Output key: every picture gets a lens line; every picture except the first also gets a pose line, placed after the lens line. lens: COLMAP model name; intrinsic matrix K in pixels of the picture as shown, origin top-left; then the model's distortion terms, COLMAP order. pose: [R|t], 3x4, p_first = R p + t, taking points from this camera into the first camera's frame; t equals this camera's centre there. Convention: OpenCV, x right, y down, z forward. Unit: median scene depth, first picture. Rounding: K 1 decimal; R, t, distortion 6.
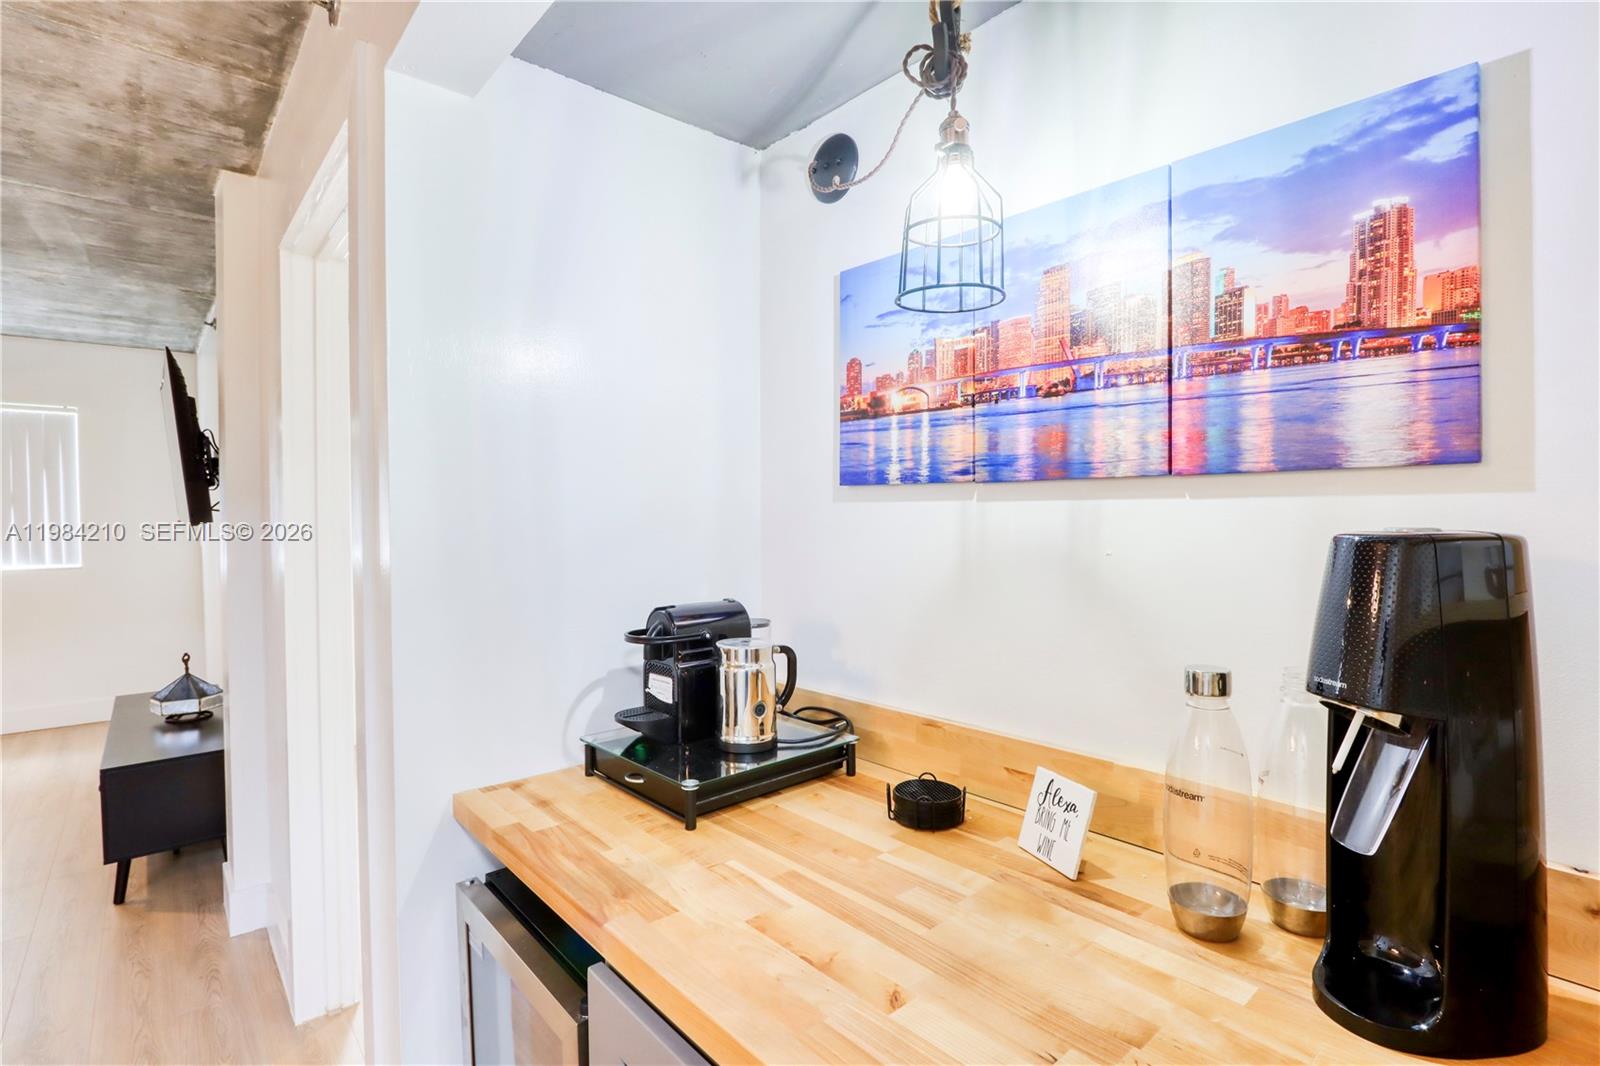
lens RADIAL K [[765.0, 0, 794.4], [0, 765.0, 527.2], [0, 0, 1]] dist [-0.018505, 0.001847]
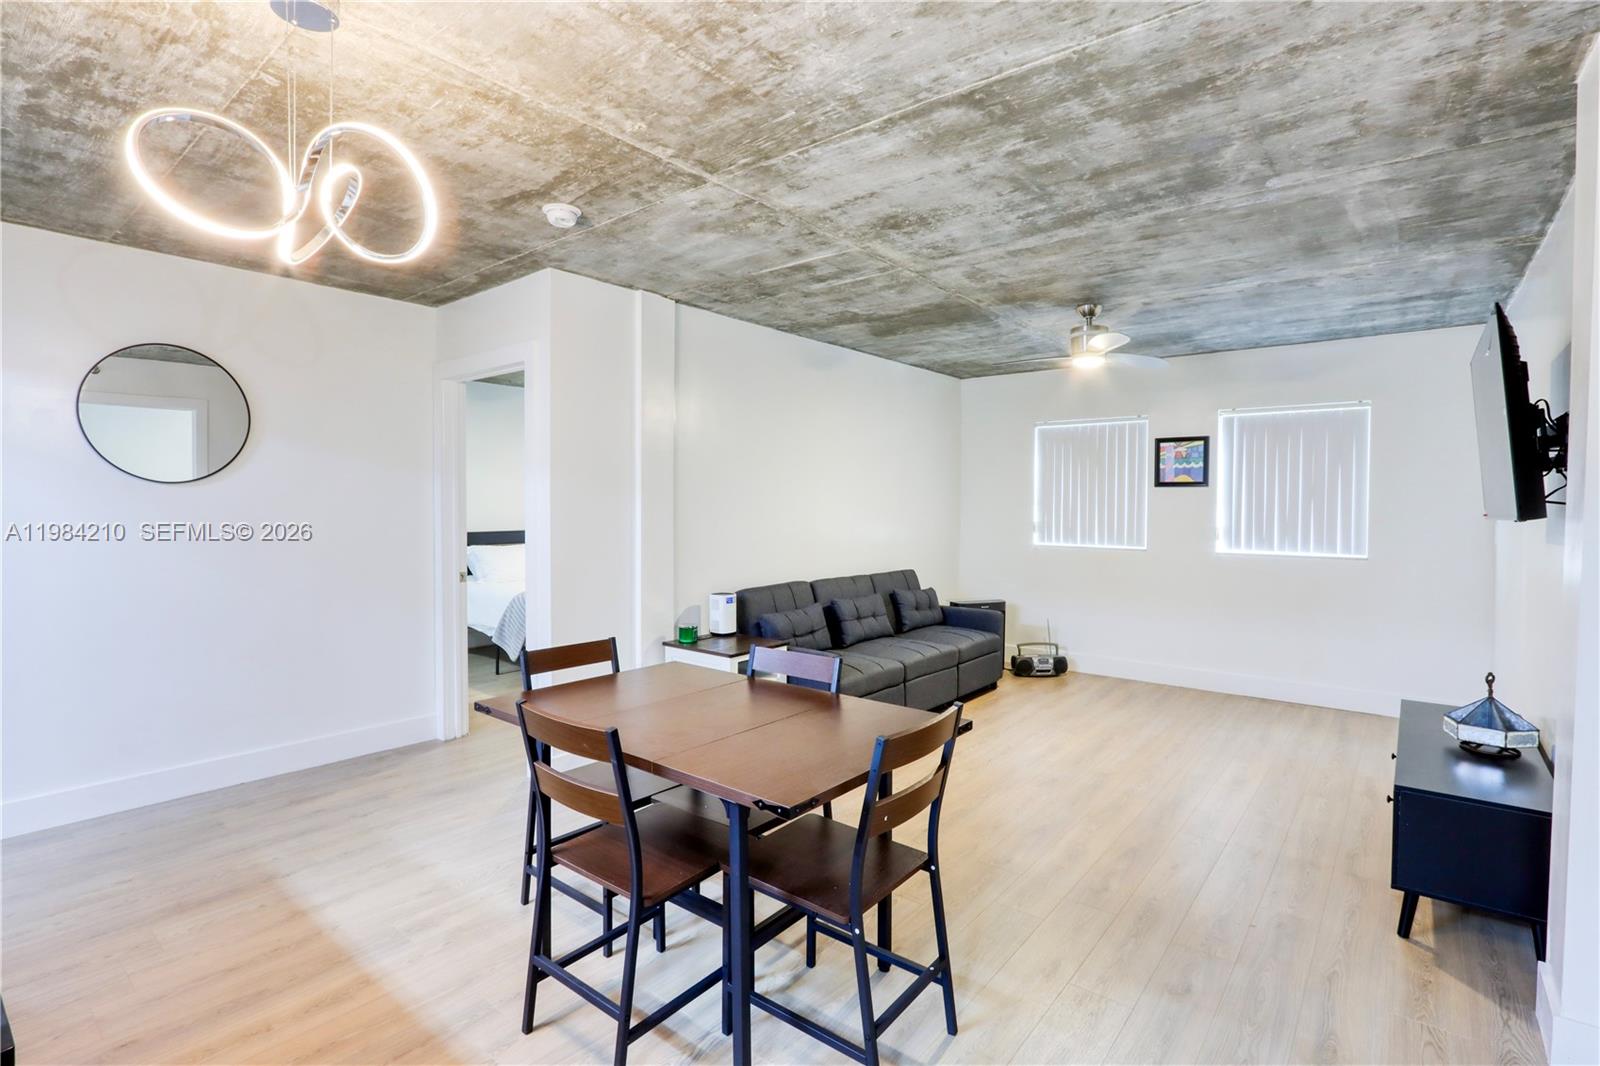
lens RADIAL K [[765.0, 0, 794.4], [0, 765.0, 527.2], [0, 0, 1]] dist [-0.018505, 0.001847]
pose [[0.179143, 0.034693, -0.983211, -0.328315], [-0.025402, 0.999208, 0.030629, -0.002527], [0.983495, 0.019488, 0.179882, 0.224754]]
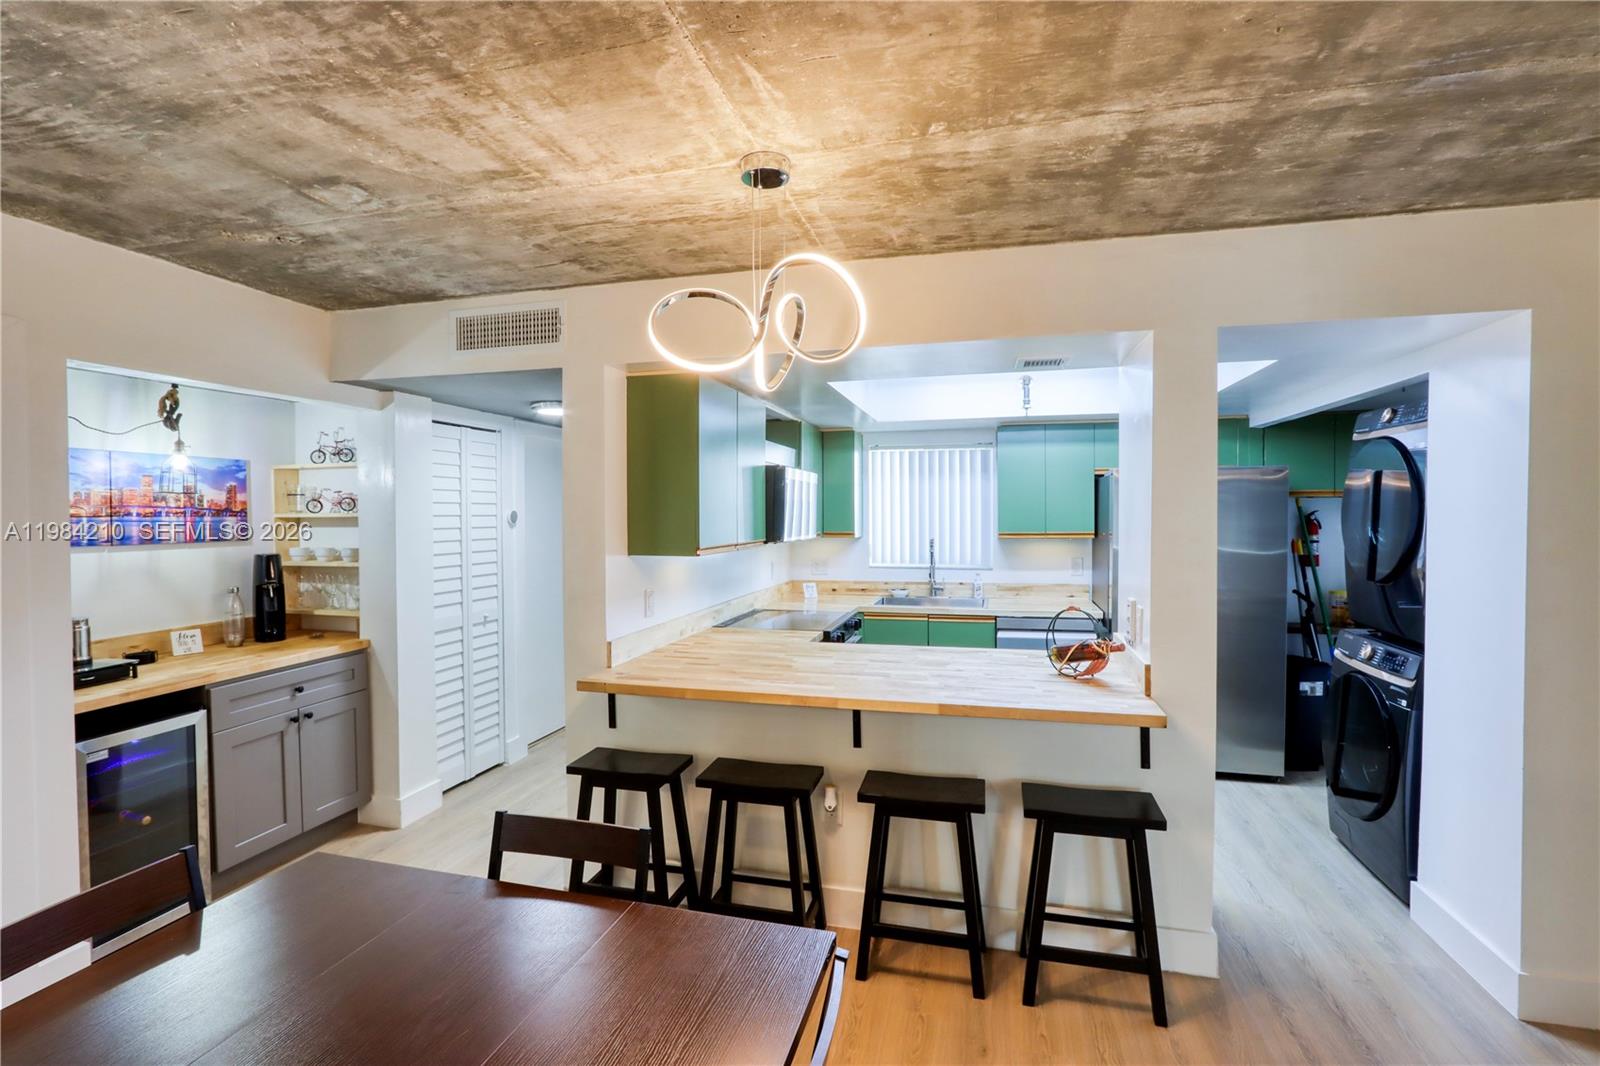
lens RADIAL K [[737.8, 0, 795.4], [0, 737.8, 528.6], [0, 0, 1]] dist [-0.016048, 0.000566]
pose [[-0.570242, -0.013440, 0.821367, -3.109174], [0.022172, 0.999250, 0.031743, -0.140699], [-0.821177, 0.036312, -0.569517, 0.463510]]
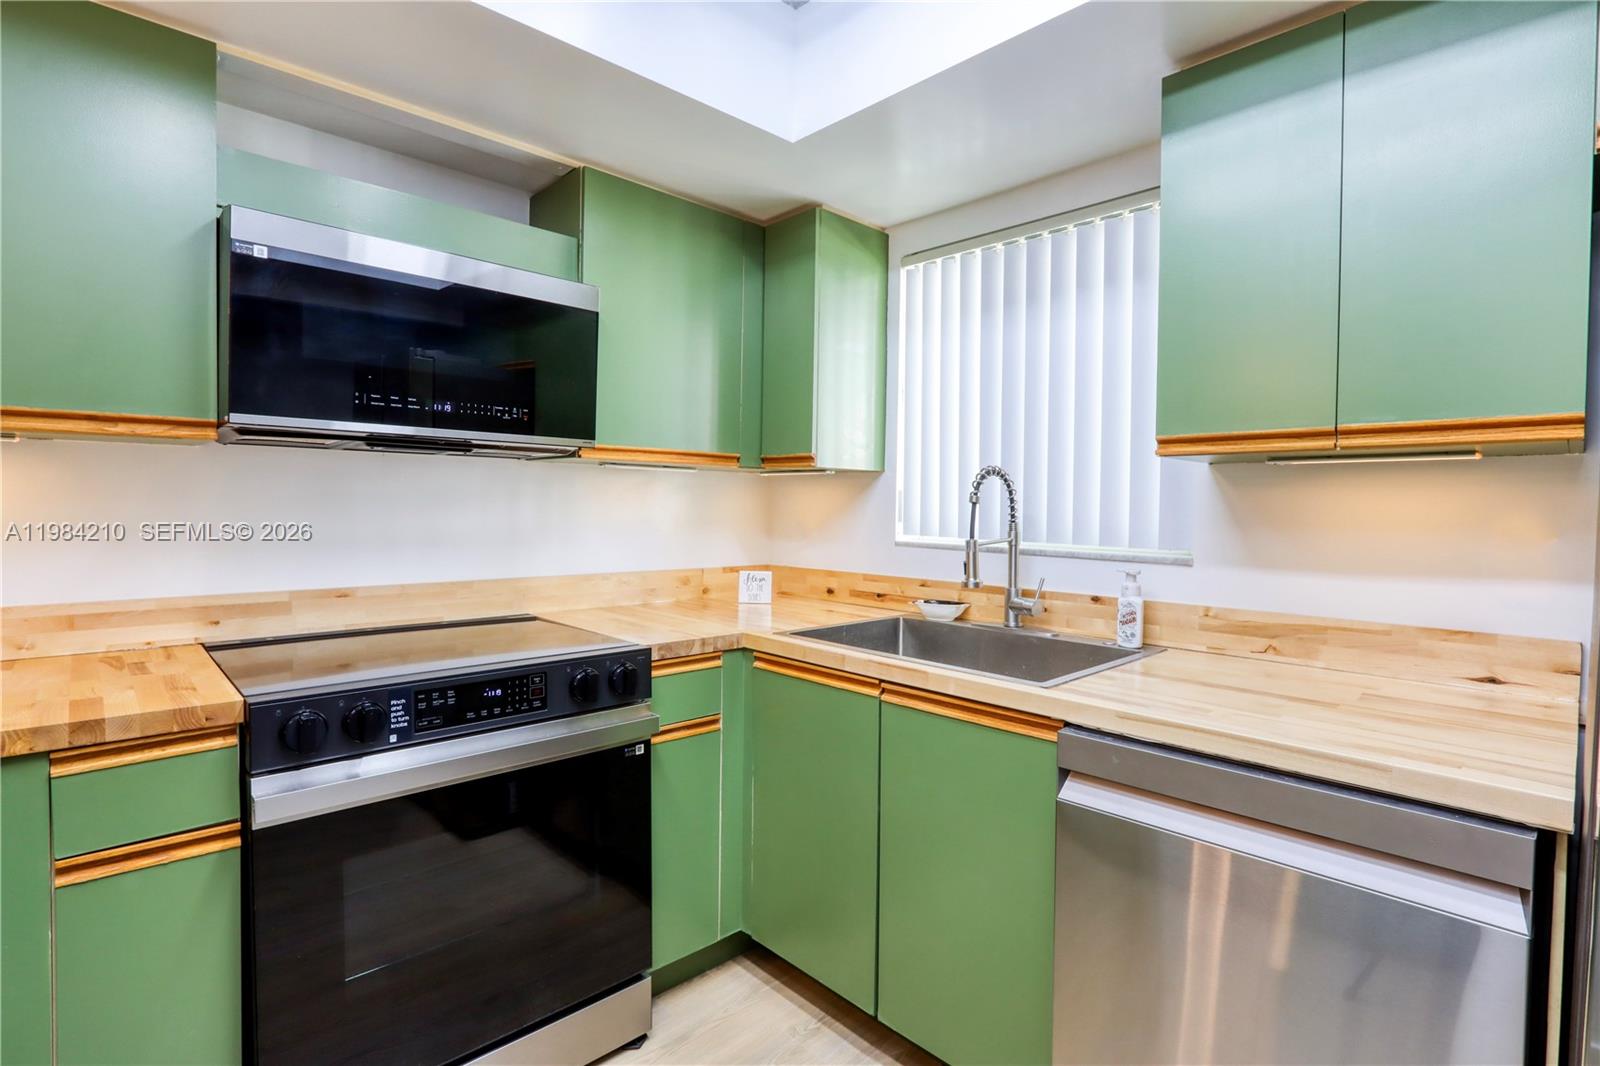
lens RADIAL K [[765.0, 0, 794.4], [0, 765.0, 527.2], [0, 0, 1]] dist [-0.018505, 0.001847]
pose [[-0.052366, -0.028262, 0.998228, -1.657830], [0.005924, 0.999573, 0.028611, 0.141858], [-0.998610, 0.007412, -0.052176, -2.065133]]
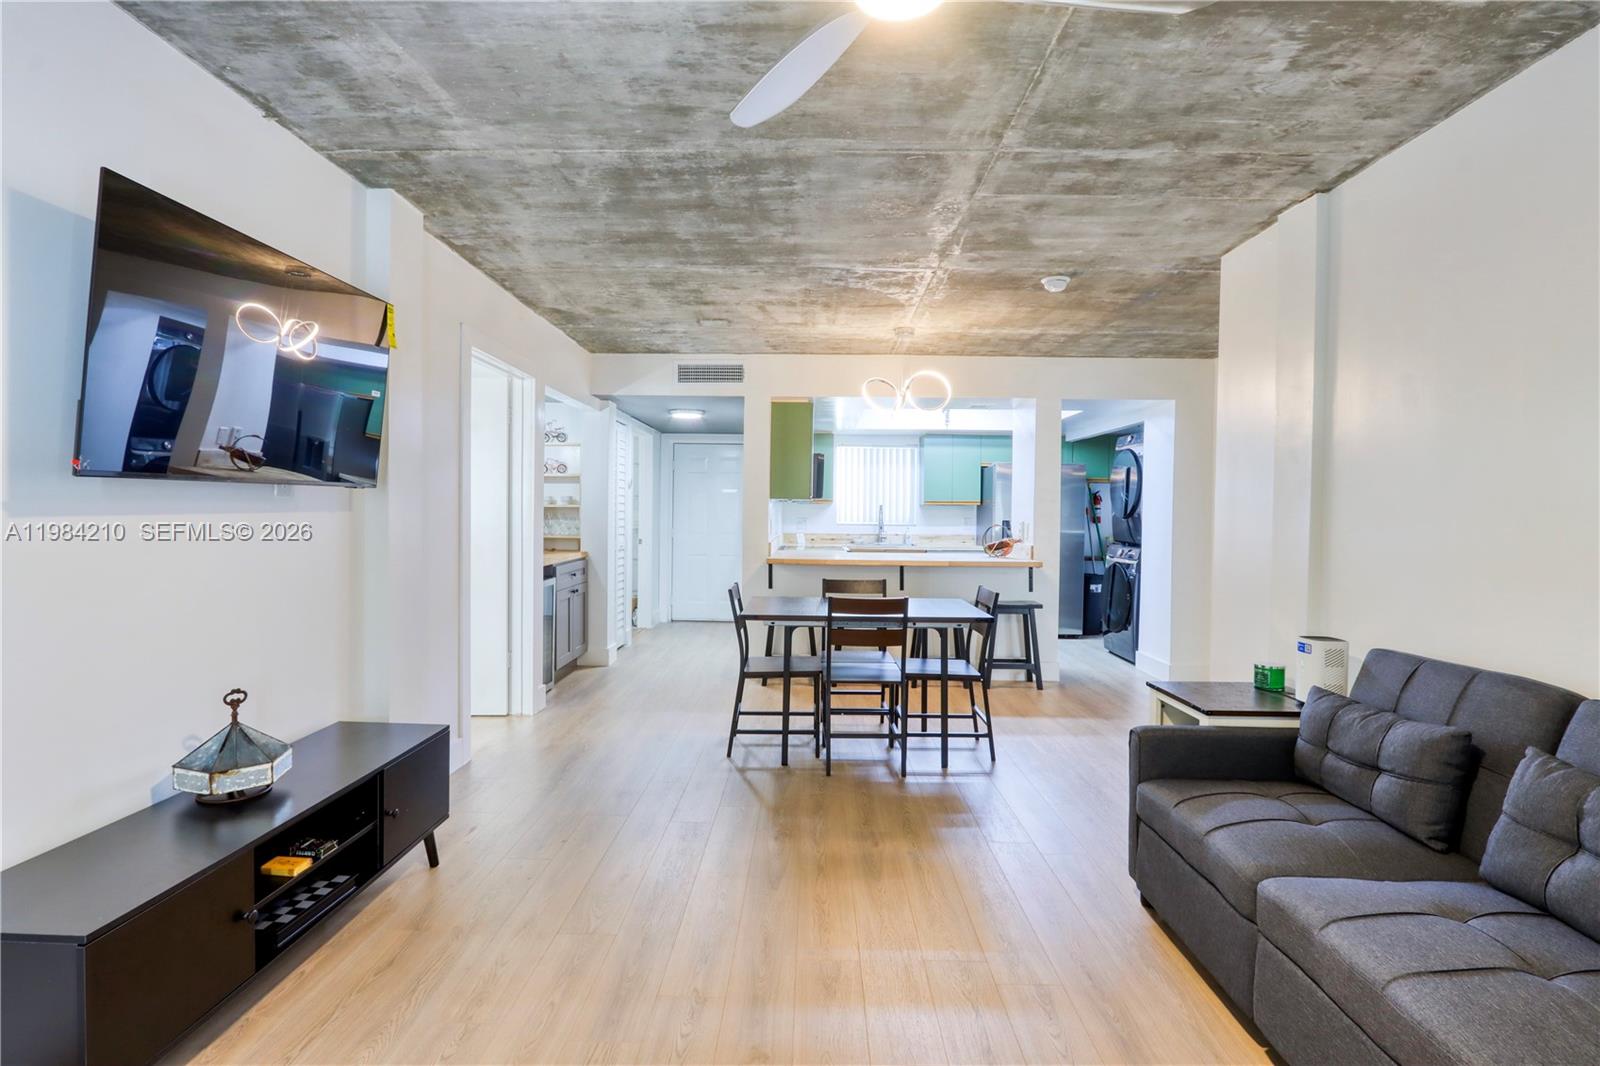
lens RADIAL K [[765.0, 0, 794.4], [0, 765.0, 527.2], [0, 0, 1]] dist [-0.018505, 0.001847]
pose [[-0.746682, -0.019553, 0.664893, -4.037939], [0.003549, 0.999437, 0.033376, 0.036960], [-0.665171, 0.027281, -0.746192, 2.995709]]
